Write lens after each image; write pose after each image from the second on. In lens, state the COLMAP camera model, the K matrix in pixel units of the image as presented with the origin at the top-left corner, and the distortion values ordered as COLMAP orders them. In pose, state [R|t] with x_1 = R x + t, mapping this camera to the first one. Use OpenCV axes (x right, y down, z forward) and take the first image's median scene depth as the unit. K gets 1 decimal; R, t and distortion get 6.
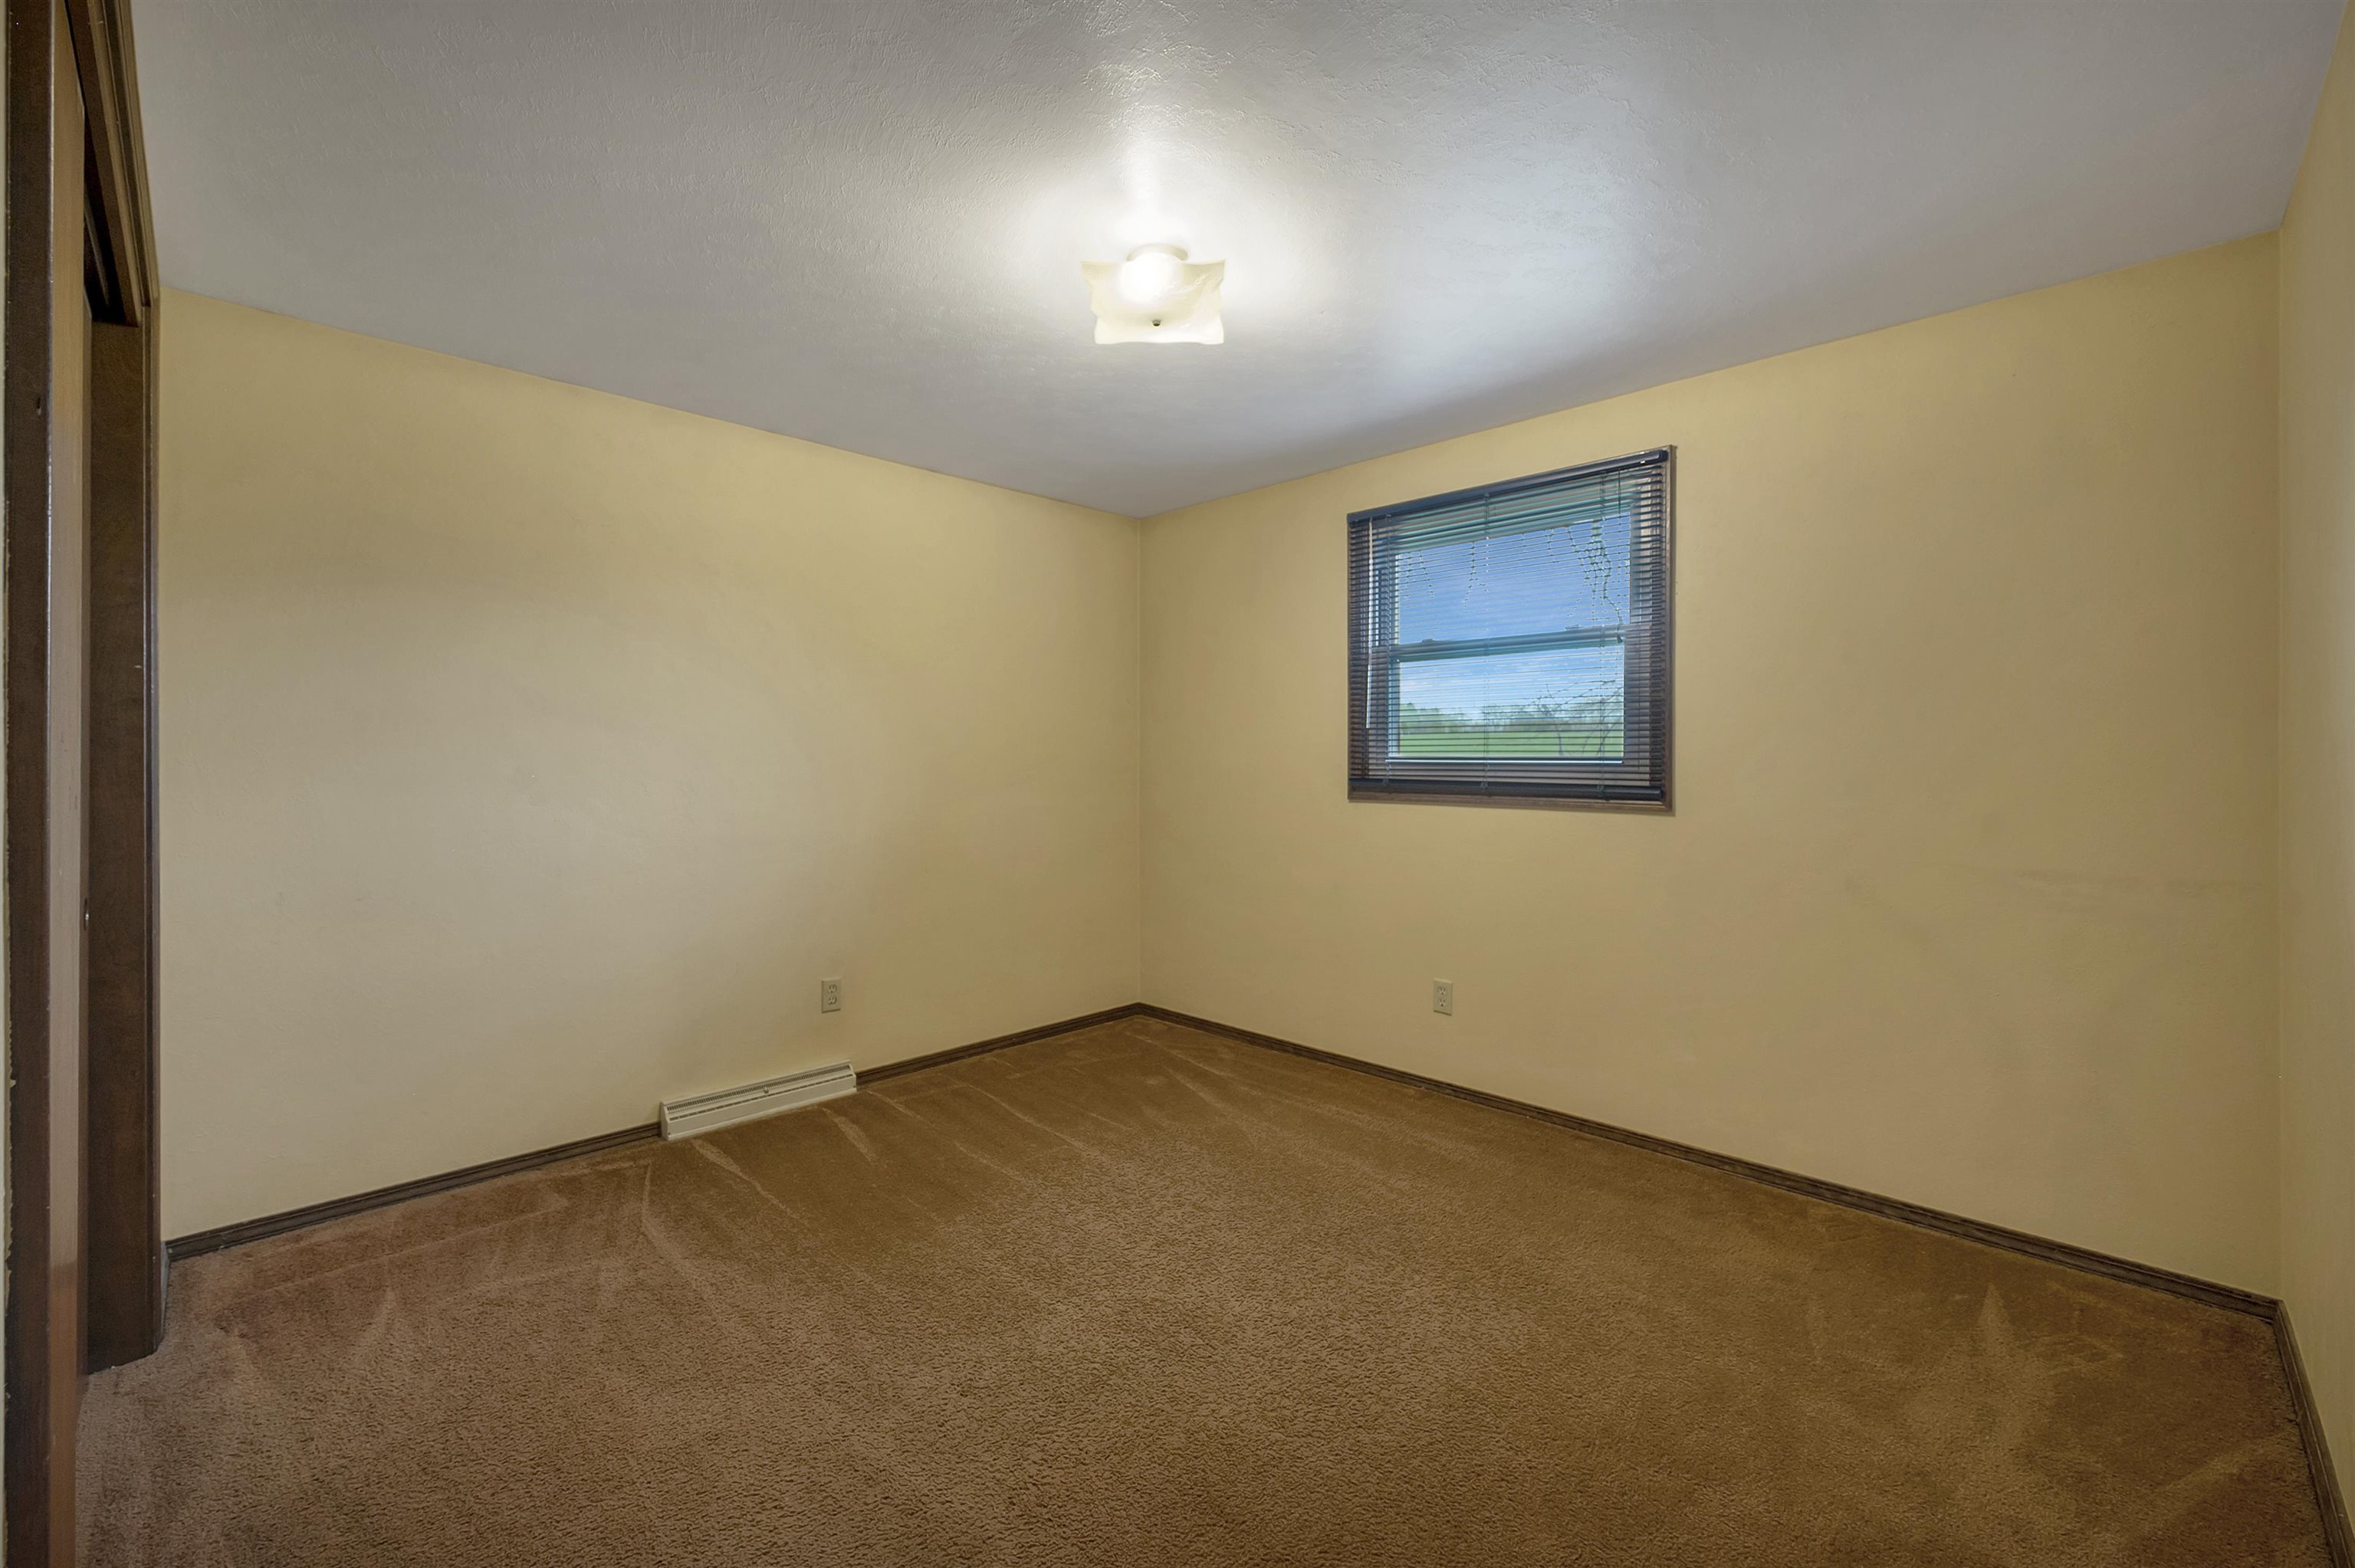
lens RADIAL K [[948.7, 0, 1182.3], [0, 948.7, 773.3], [0, 0, 1]] dist [-0.000883, 0.000445]
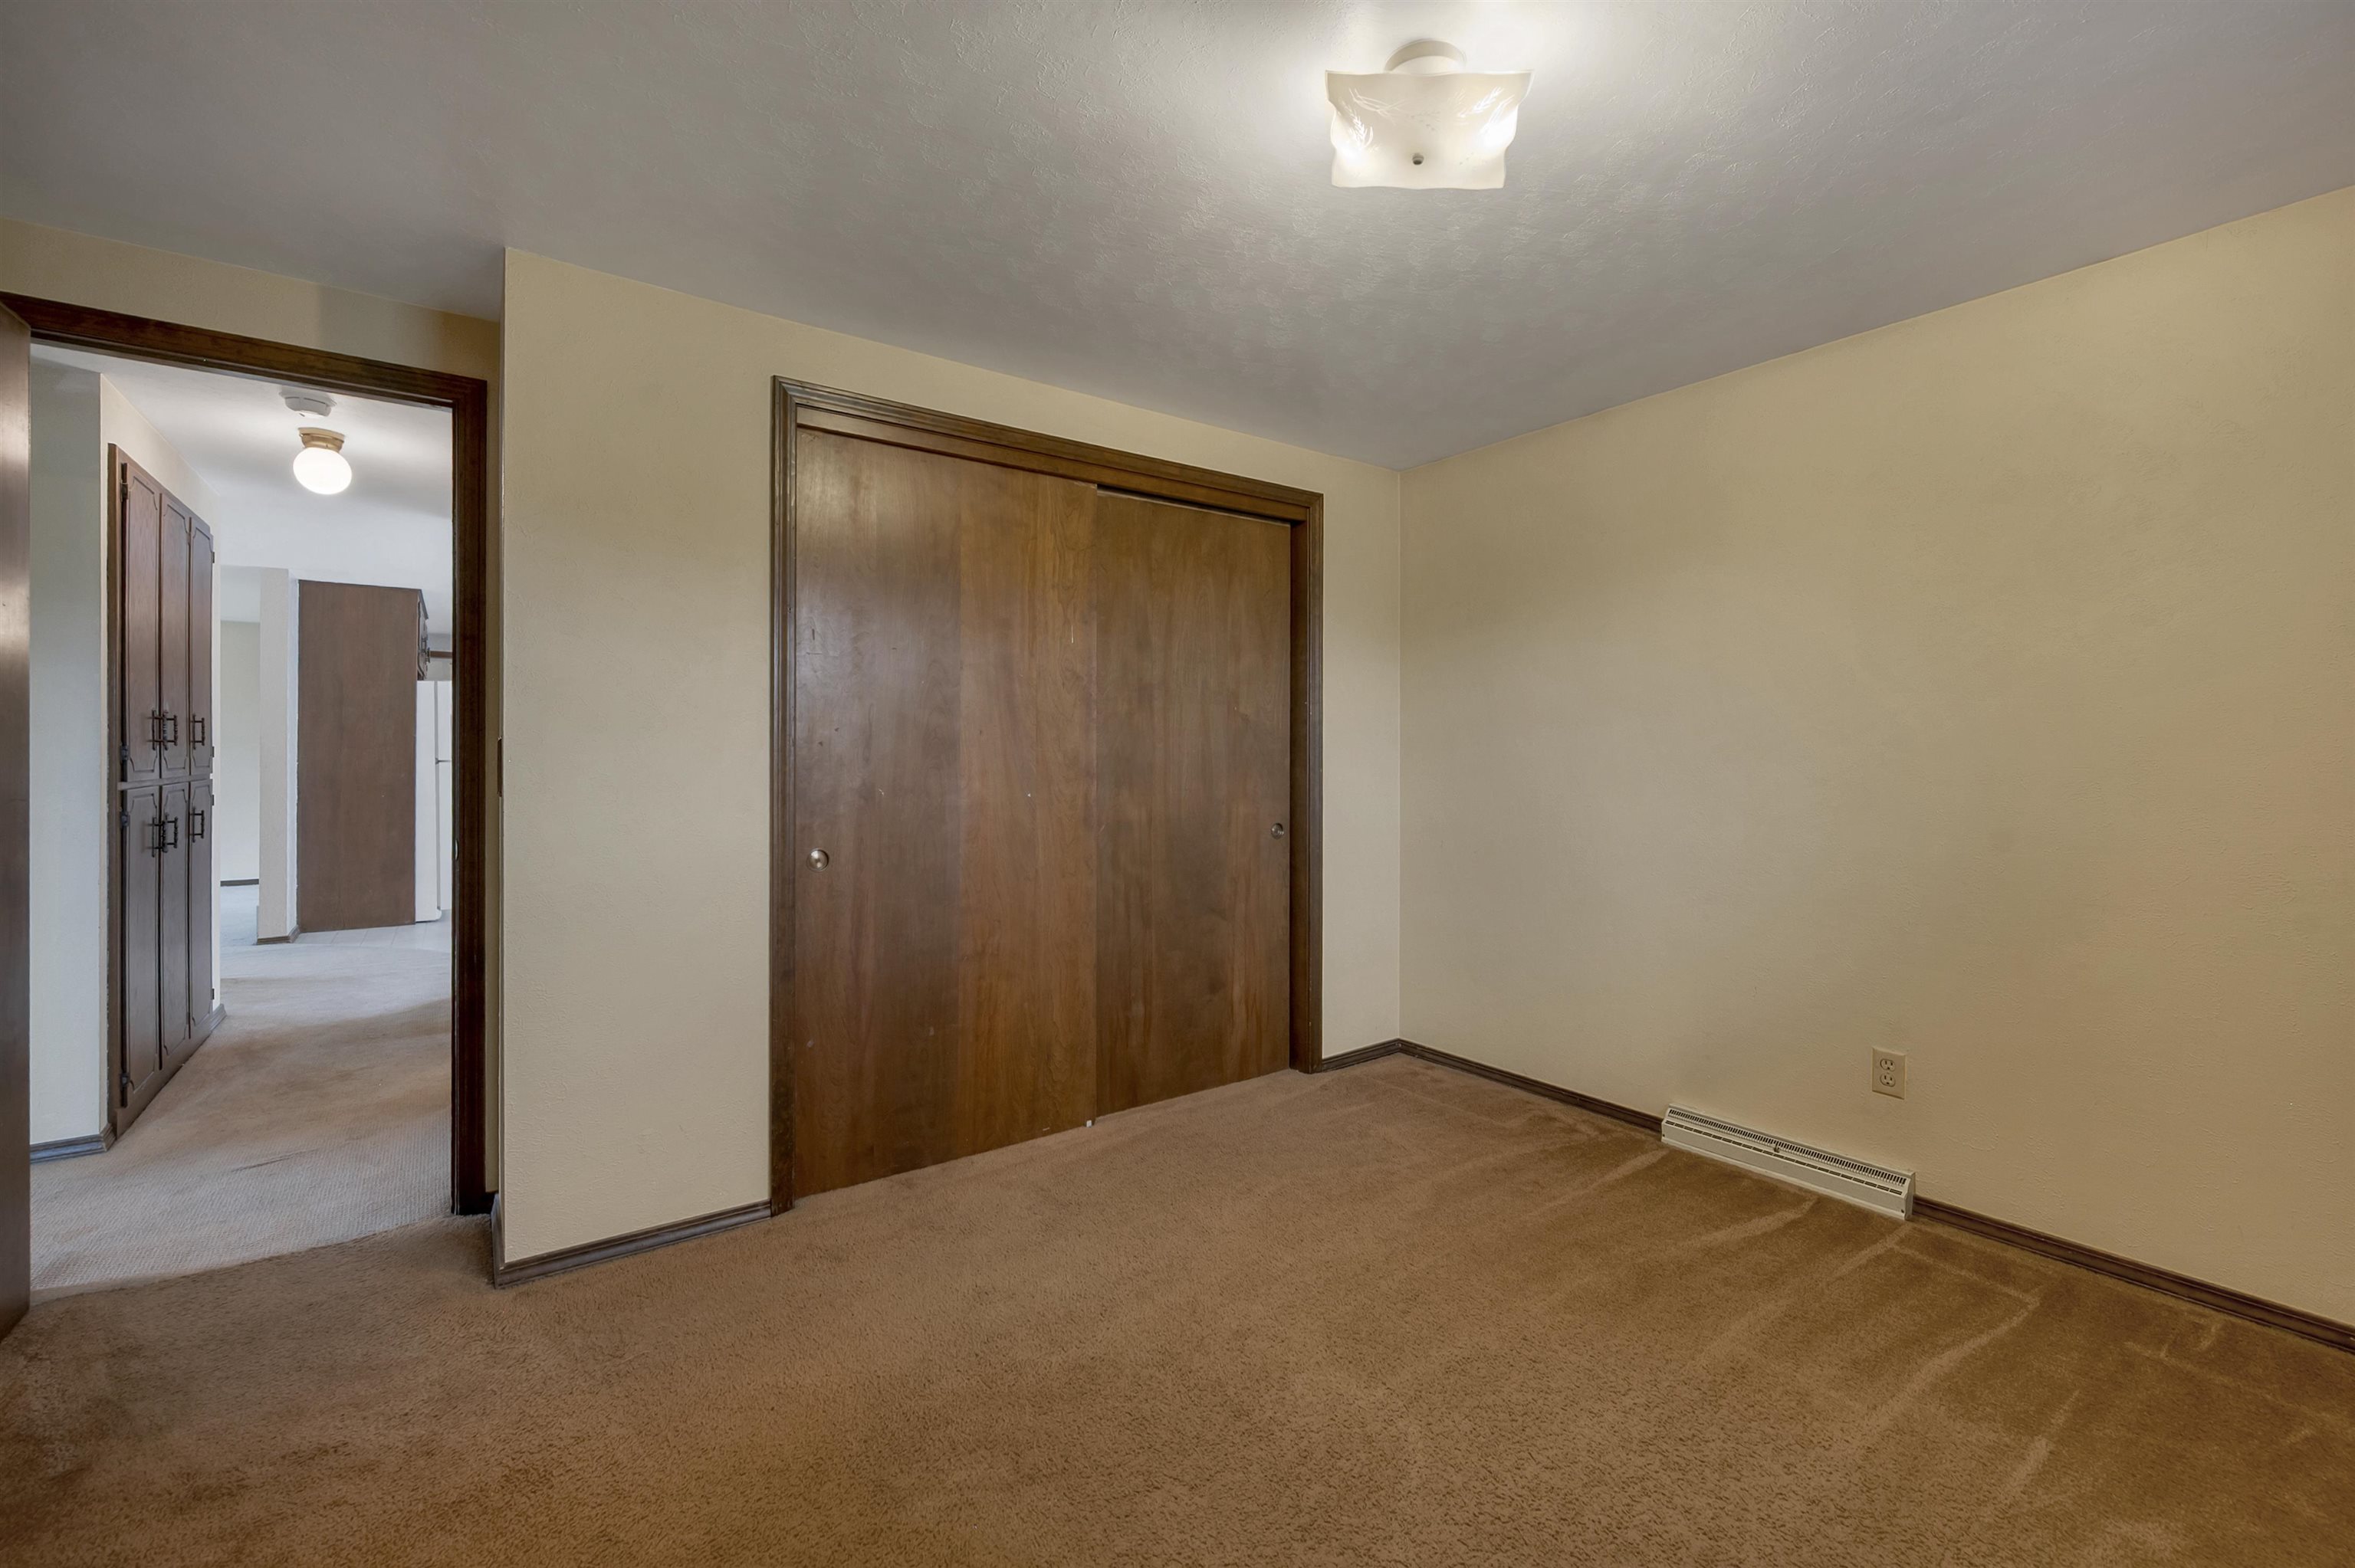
lens RADIAL K [[948.7, 0, 1172.5], [0, 948.7, 762.2], [0, 0, 1]] dist [-0.000883, 0.000445]
pose [[-0.139456, 0.004401, -0.990218, 0.505775], [-0.016408, 0.999843, 0.006754, -0.004650], [0.990092, 0.017189, -0.139362, 0.631478]]
